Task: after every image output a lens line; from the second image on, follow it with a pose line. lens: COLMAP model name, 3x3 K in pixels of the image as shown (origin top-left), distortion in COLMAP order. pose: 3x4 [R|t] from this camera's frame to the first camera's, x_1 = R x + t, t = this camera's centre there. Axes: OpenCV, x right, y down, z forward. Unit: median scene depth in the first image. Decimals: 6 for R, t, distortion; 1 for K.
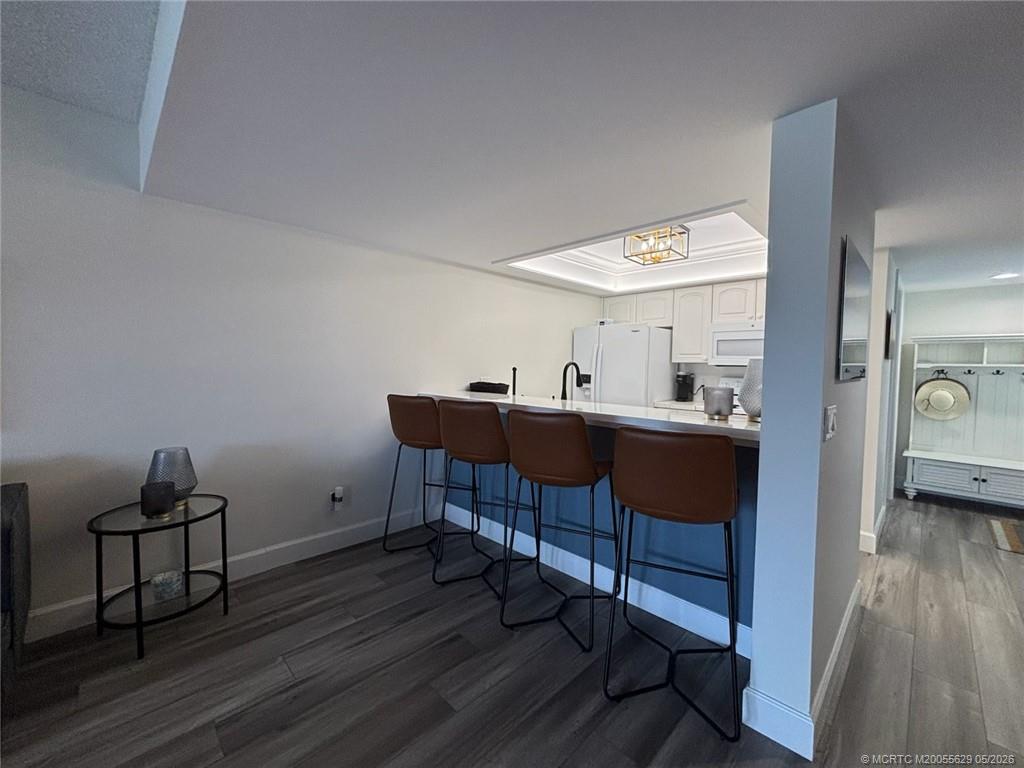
lens RADIAL K [[416.6, 0, 523.6], [0, 416.6, 384.6], [0, 0, 1]] dist [0.021230, -0.001378]
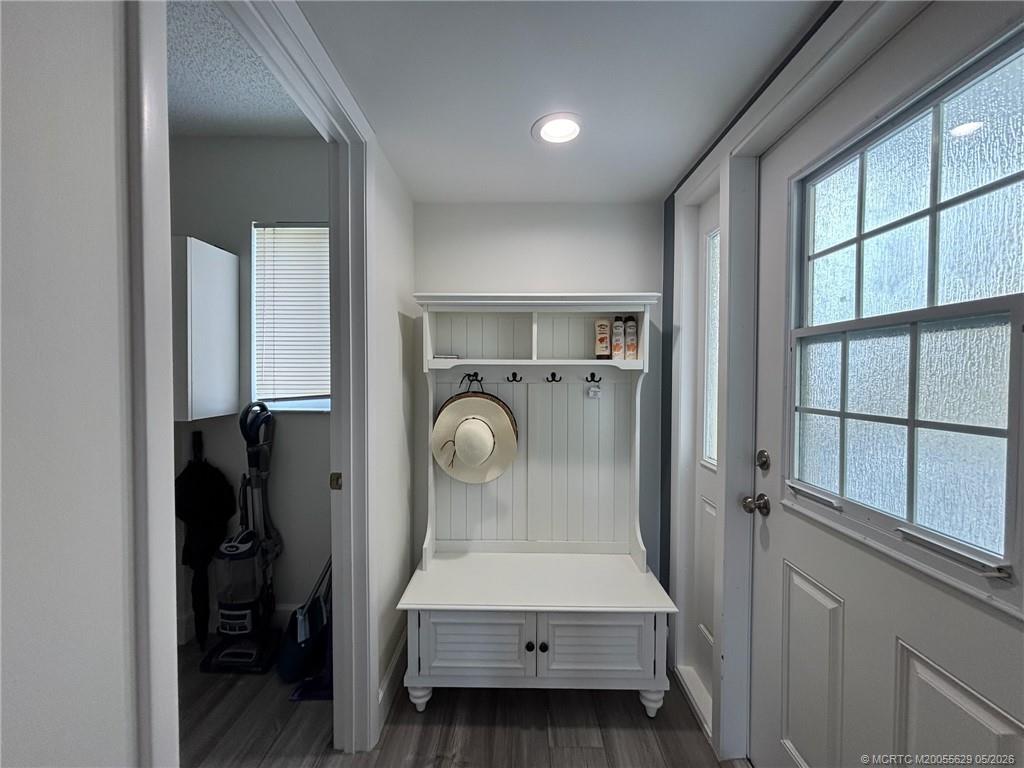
lens RADIAL K [[416.6, 0, 514.1], [0, 416.6, 379.3], [0, 0, 1]] dist [0.021230, -0.001378]
pose [[0.720861, -0.030417, 0.692412, 0.725073], [0.039205, 0.999226, 0.003079, -0.028386], [-0.691970, 0.024927, 0.721496, 0.665367]]
